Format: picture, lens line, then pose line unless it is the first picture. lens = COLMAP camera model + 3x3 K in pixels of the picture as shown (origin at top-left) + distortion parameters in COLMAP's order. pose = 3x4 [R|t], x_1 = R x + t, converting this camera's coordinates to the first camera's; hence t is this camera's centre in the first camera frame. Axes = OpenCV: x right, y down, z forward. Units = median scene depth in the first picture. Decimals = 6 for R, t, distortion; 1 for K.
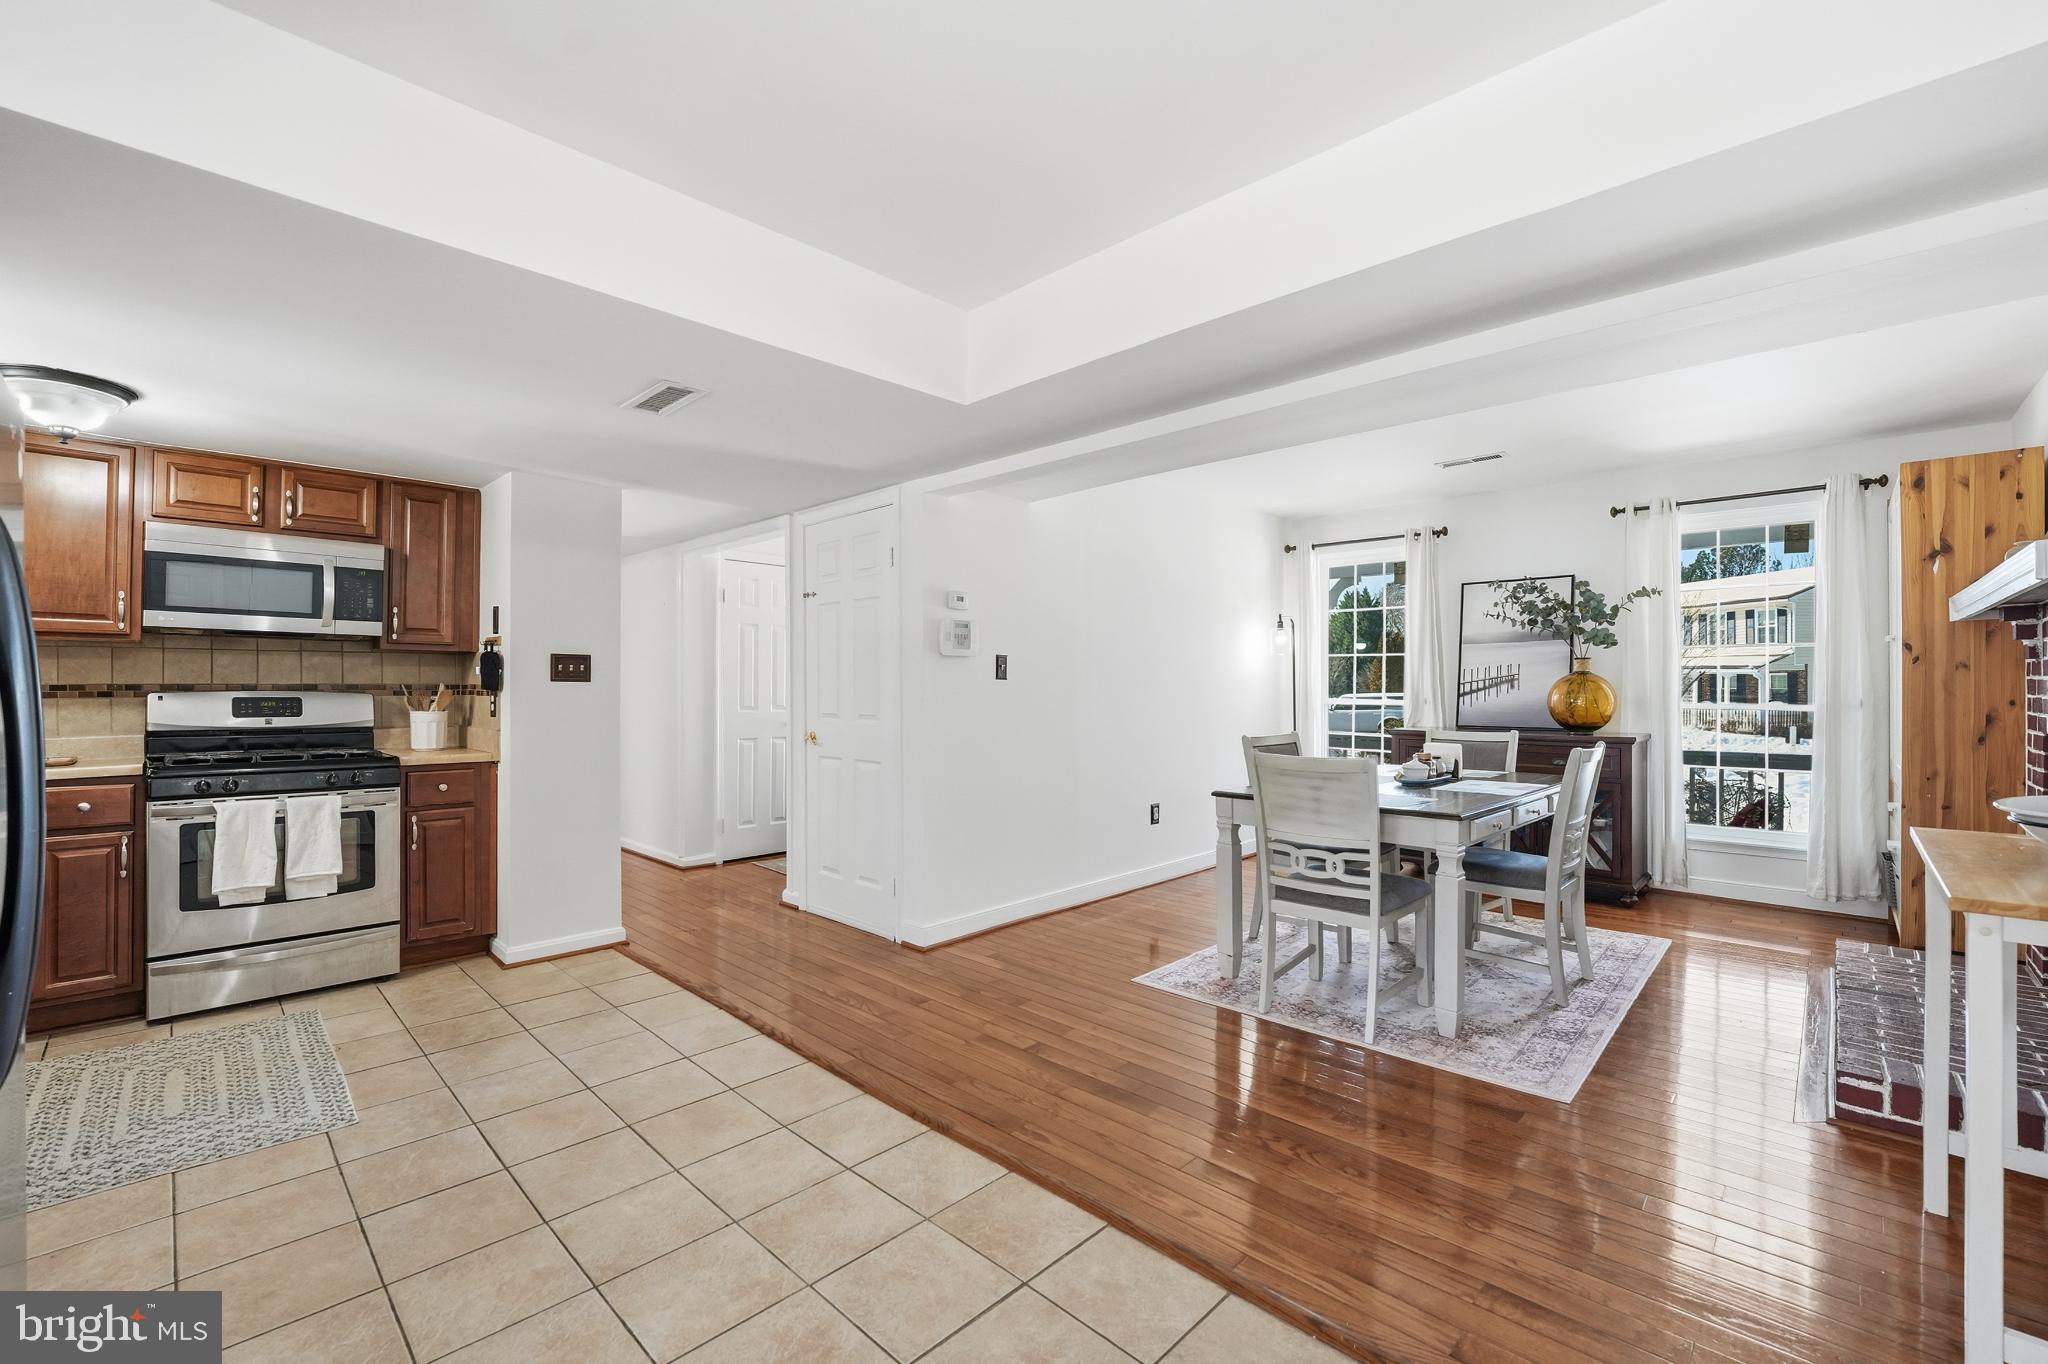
lens RADIAL K [[873.3, 0, 1020.8], [0, 873.3, 691.4], [0, 0, 1]] dist [-0.017659, -0.000204]
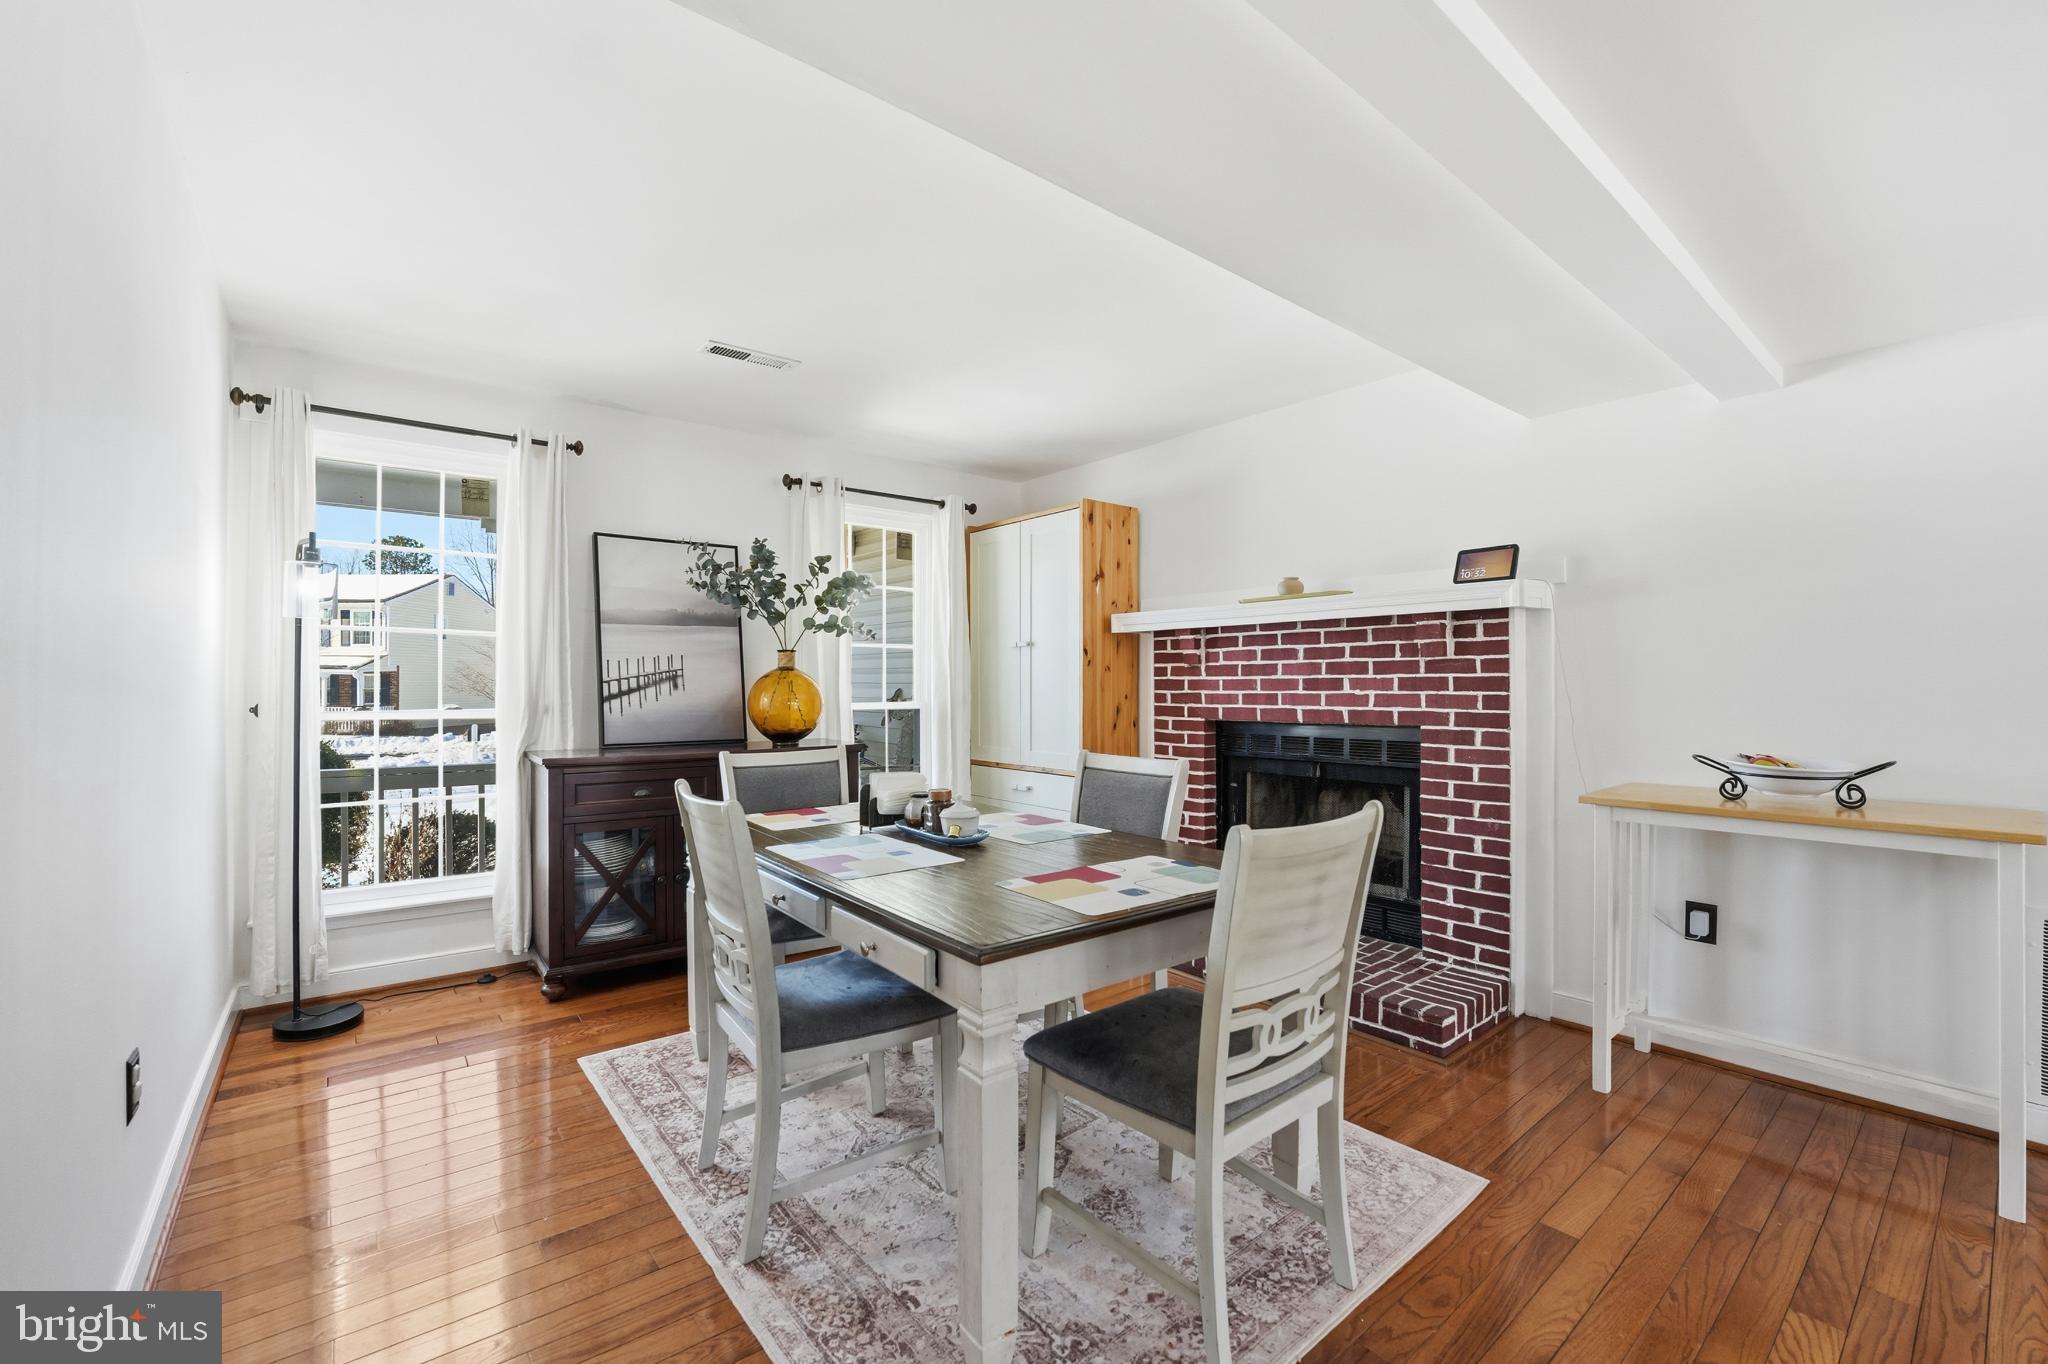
lens RADIAL K [[873.3, 0, 1014.4], [0, 873.3, 662.1], [0, 0, 1]] dist [-0.017659, -0.000204]
pose [[0.127850, 0.027695, 0.991407, -0.148966], [0.007220, 0.999558, -0.028853, -0.003417], [-0.991767, 0.010847, 0.127594, 0.774458]]
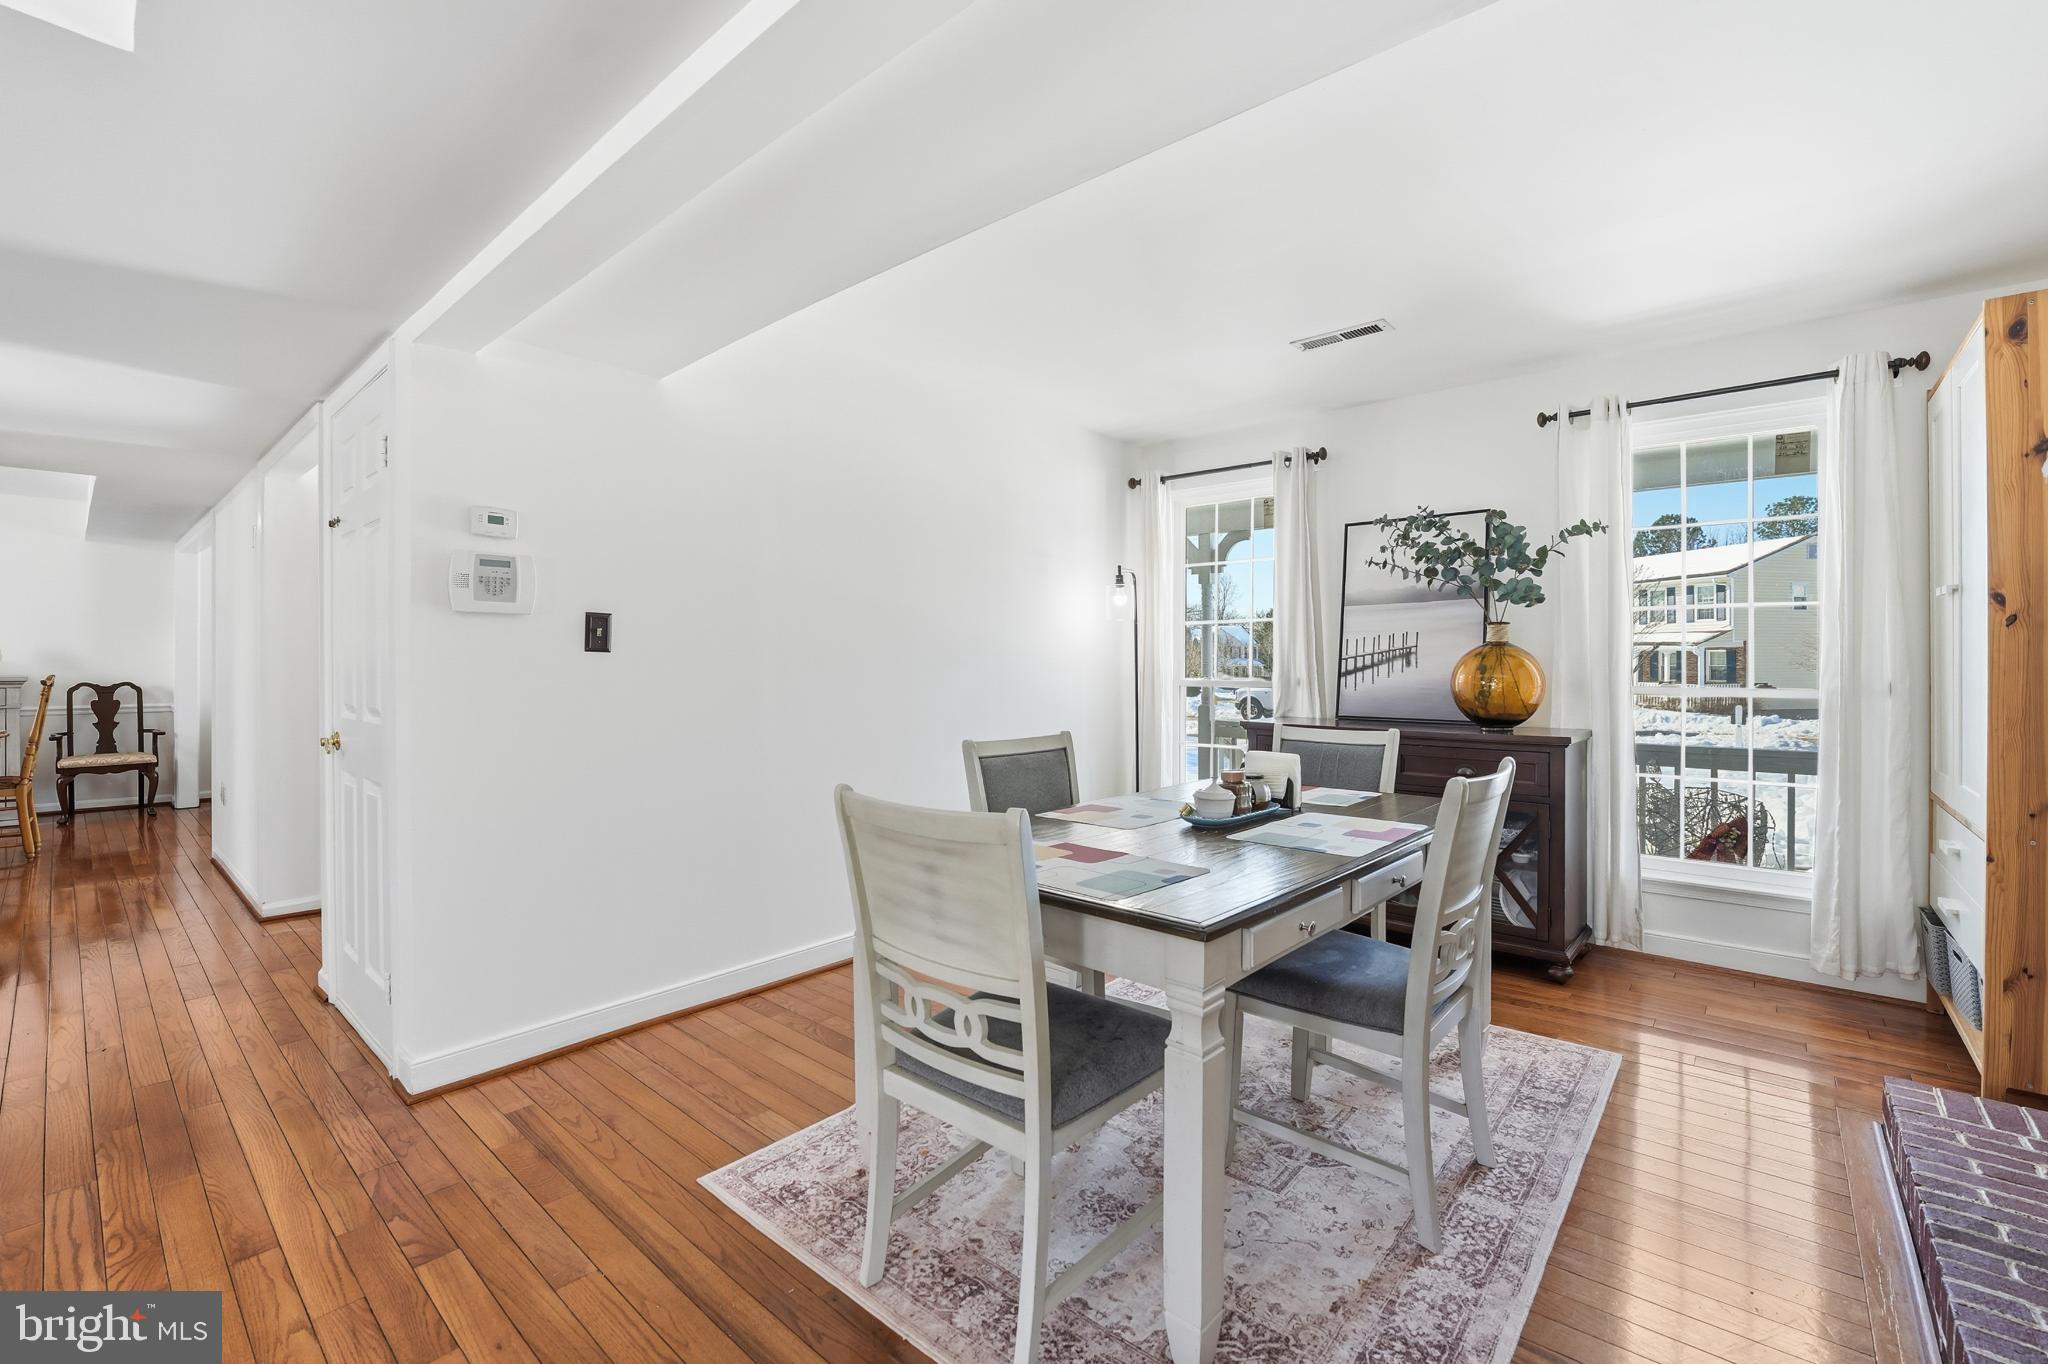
lens RADIAL K [[873.3, 0, 1025.0], [0, 873.3, 668.8], [0, 0, 1]] dist [-0.017659, -0.000204]
pose [[0.998770, 0.000612, 0.049584, 0.255856], [-0.000659, 0.999999, 0.000934, -0.001753], [-0.049583, -0.000965, 0.998770, 0.350258]]
